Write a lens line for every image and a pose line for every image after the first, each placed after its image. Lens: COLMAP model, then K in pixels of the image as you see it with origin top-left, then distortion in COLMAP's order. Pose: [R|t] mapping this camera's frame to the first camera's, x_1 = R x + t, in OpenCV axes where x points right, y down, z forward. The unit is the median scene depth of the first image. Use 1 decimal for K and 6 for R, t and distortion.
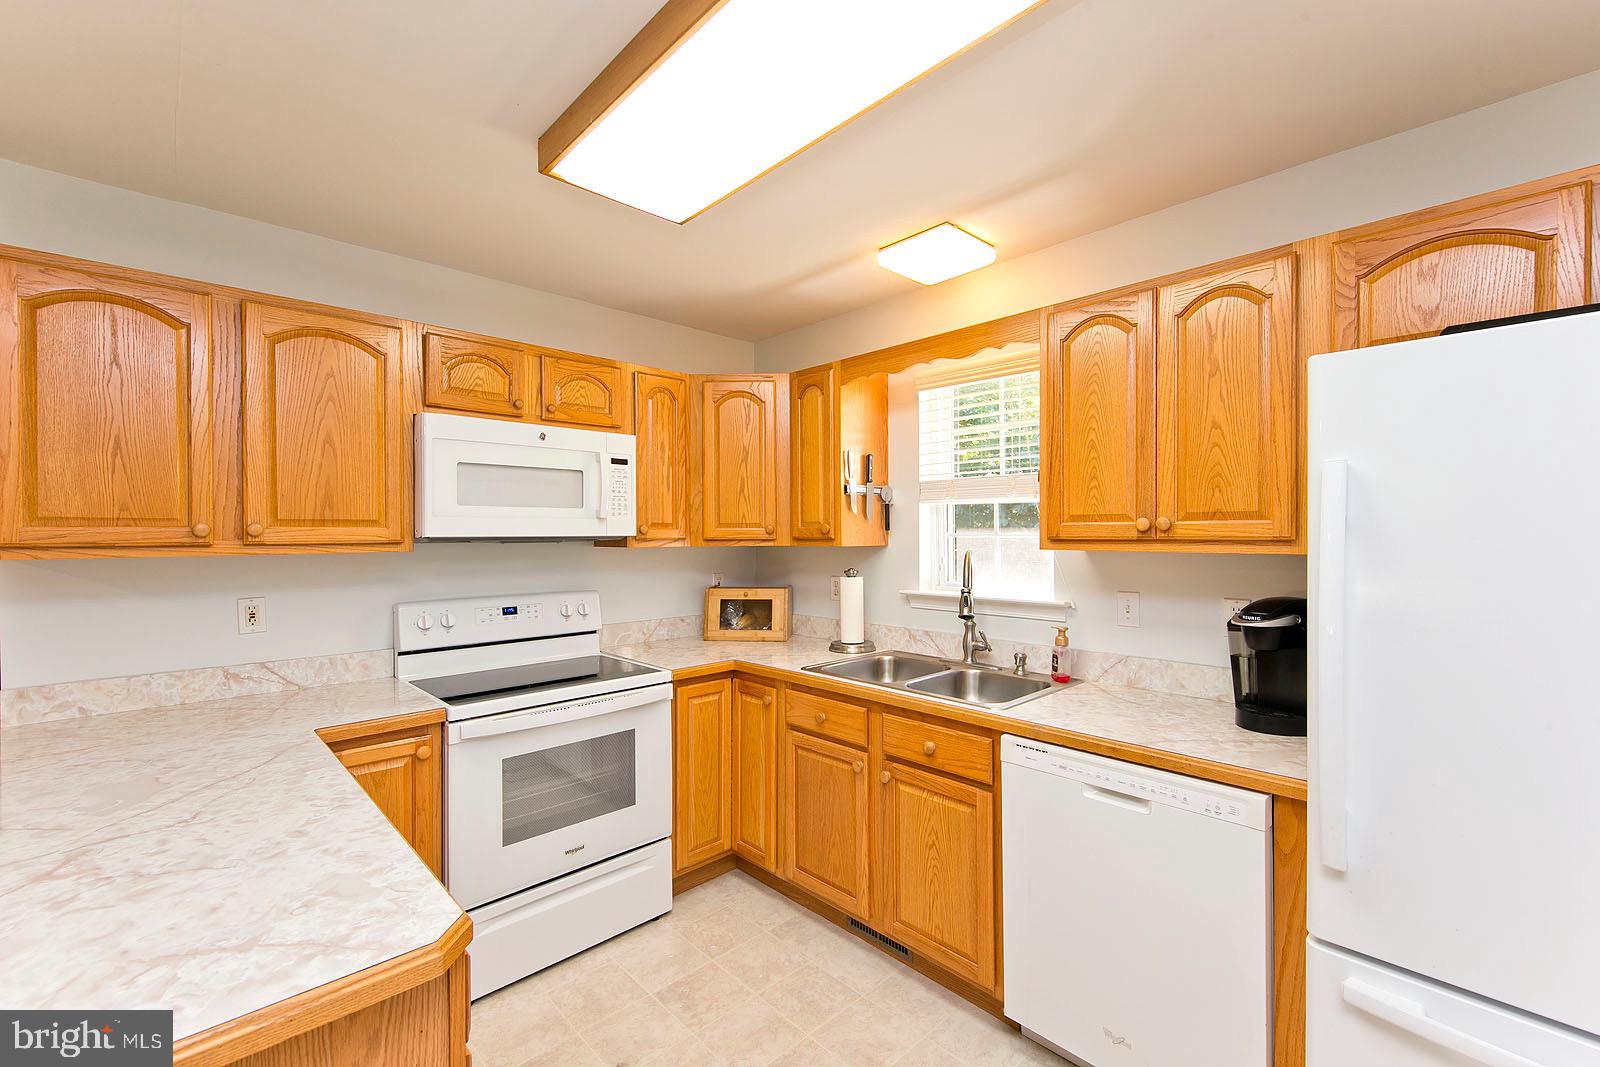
lens RADIAL K [[651.8, 0, 800.0], [0, 651.8, 533.5], [0, 0, 1]] dist [0.000433, -0.000584]
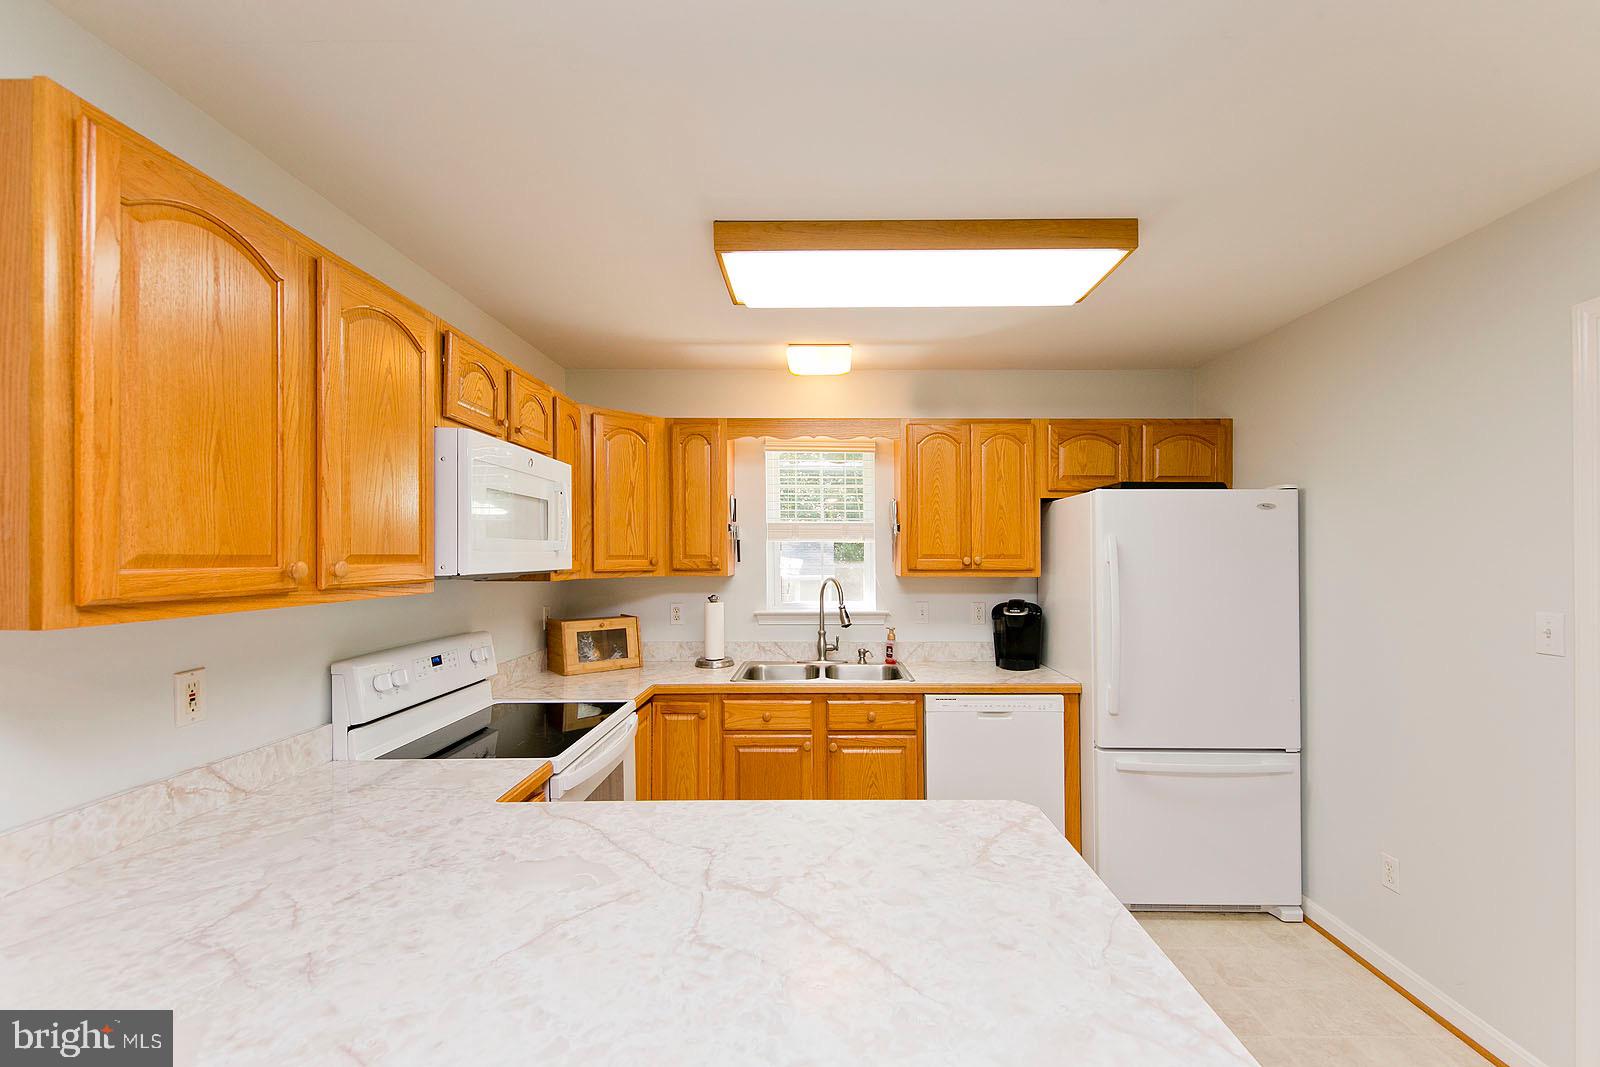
lens RADIAL K [[667.0, 0, 805.5], [0, 667.0, 547.7], [0, 0, 1]] dist [-0.000392, -0.000713]
pose [[0.695243, 0.012652, 0.718664, -0.885812], [-0.003366, 0.999891, -0.014347, -0.018863], [-0.718767, 0.007555, 0.695210, 0.074435]]
